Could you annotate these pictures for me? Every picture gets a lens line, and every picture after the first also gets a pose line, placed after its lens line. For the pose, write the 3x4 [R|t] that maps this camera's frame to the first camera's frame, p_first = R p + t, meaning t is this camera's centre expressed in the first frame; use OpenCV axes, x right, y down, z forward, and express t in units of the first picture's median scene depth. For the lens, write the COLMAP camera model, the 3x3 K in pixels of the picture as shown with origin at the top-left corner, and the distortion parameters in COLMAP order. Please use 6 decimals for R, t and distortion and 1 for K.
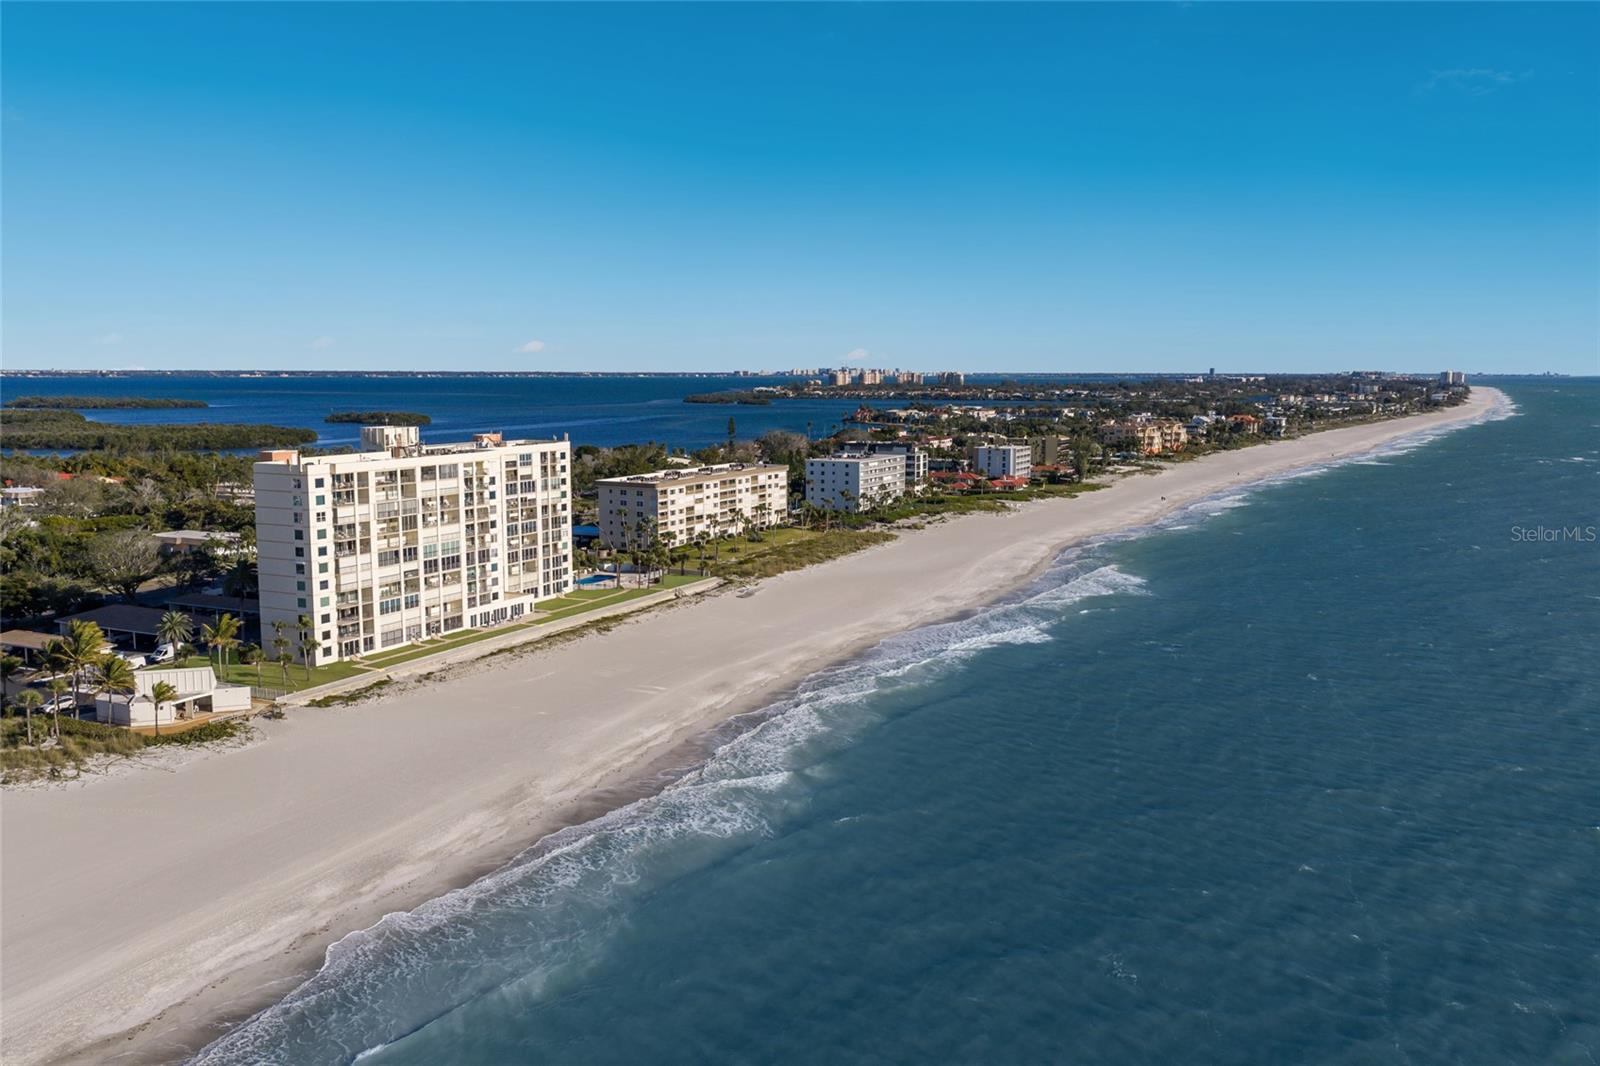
lens RADIAL K [[1359.3, 0, 800.0], [0, 1359.3, 533.0], [0, 0, 1]] dist [0.031270, -0.053686]
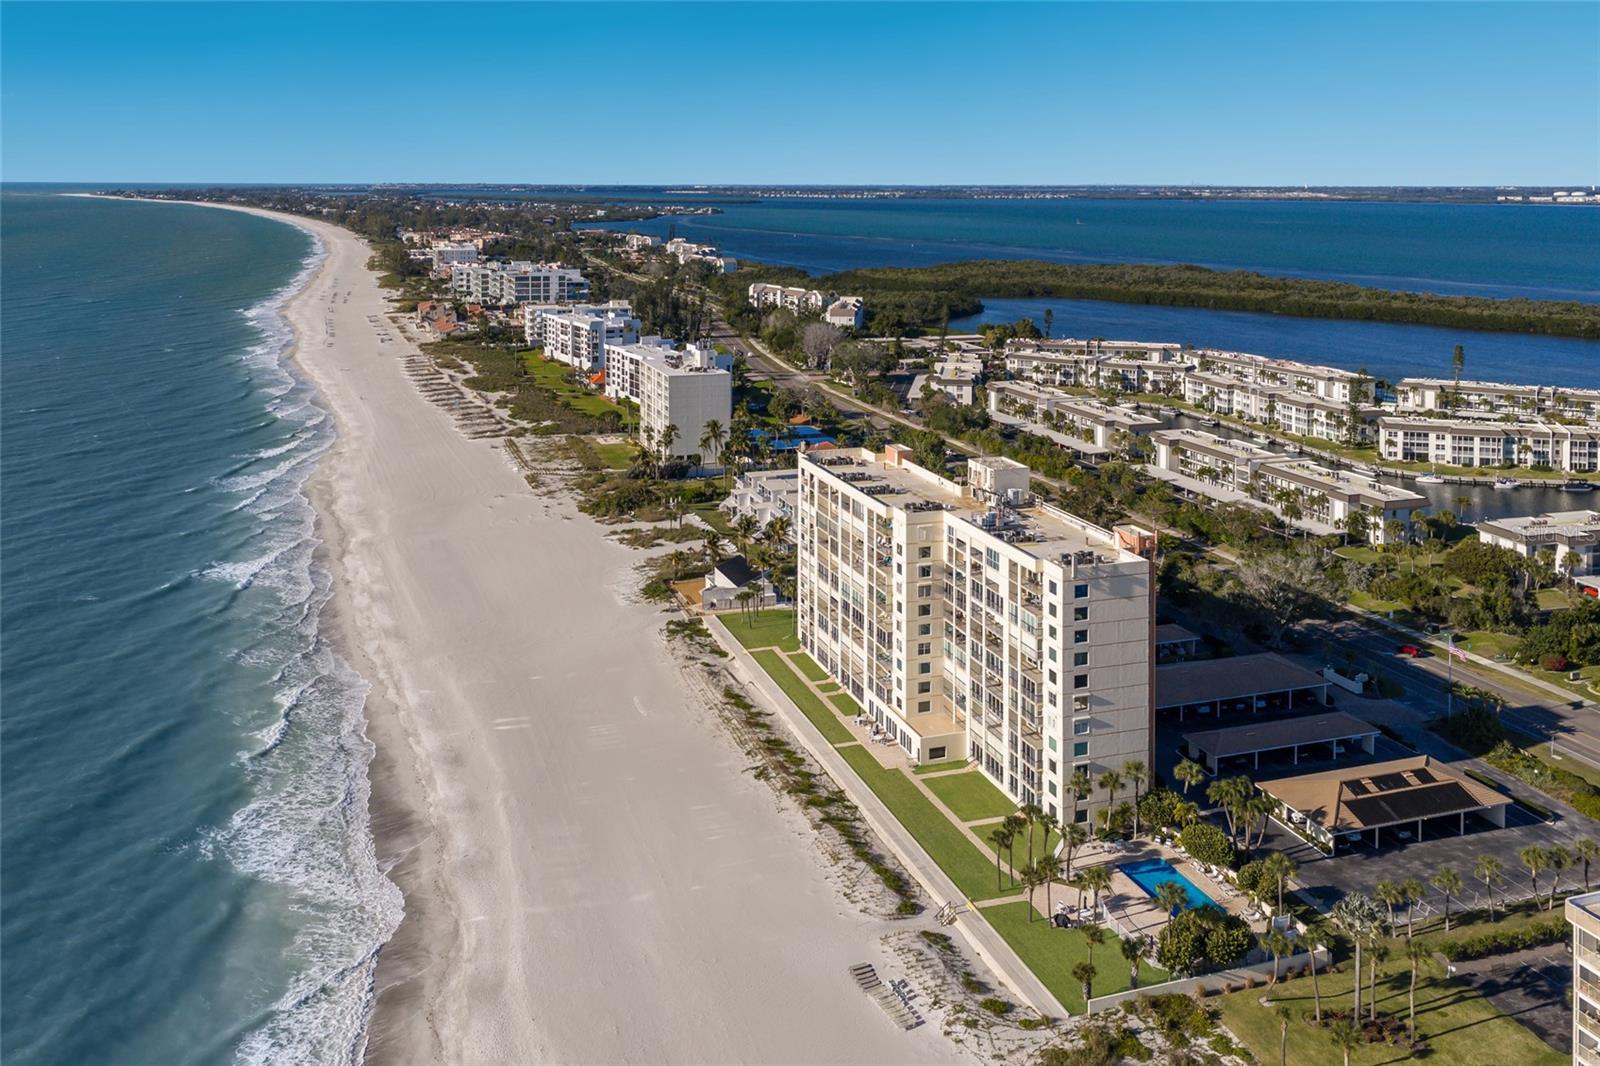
lens RADIAL K [[1359.3, 0, 800.0], [0, 1359.3, 533.0], [0, 0, 1]] dist [0.031270, -0.053686]
pose [[-0.704220, 0.175207, -0.688023, 0.305098], [-0.089017, 0.939637, 0.330393, -0.280826], [0.704379, 0.293915, -0.646115, 1.434936]]
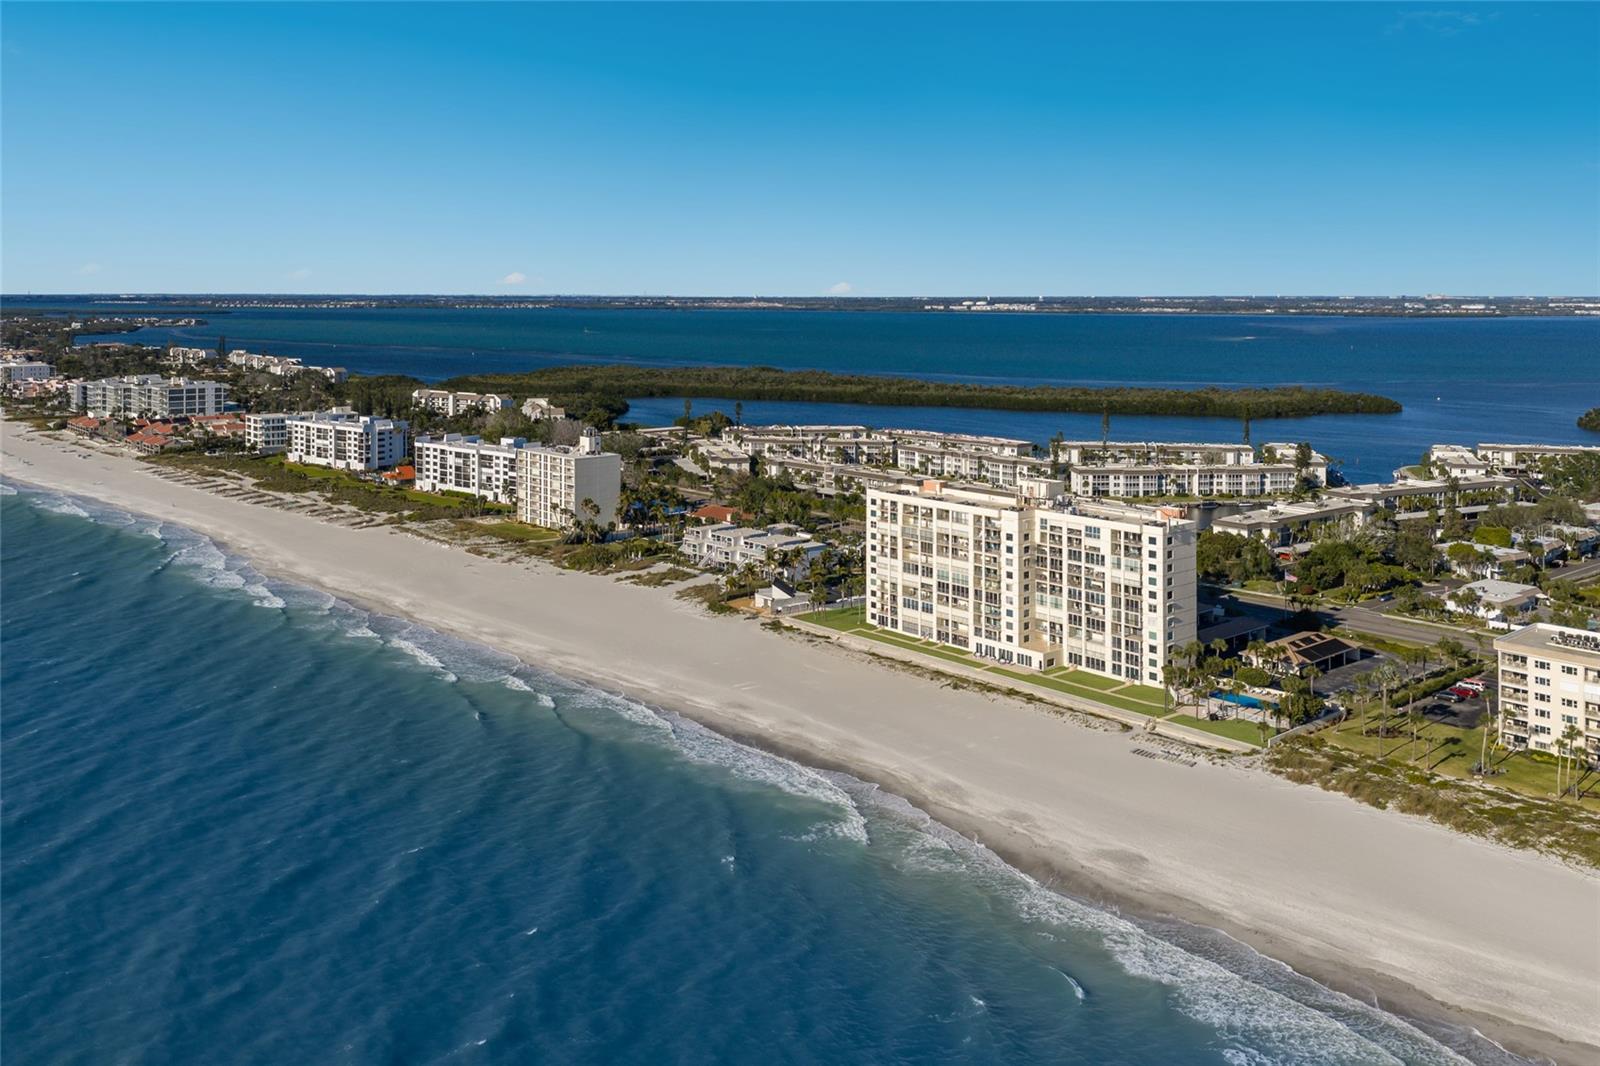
lens RADIAL K [[1359.3, 0, 800.0], [0, 1359.3, 533.0], [0, 0, 1]] dist [0.031270, -0.053686]
pose [[-0.380149, 0.159259, -0.911111, 0.866808], [-0.115194, 0.969243, 0.217483, -0.267250], [0.917724, 0.187631, -0.350111, 1.241927]]
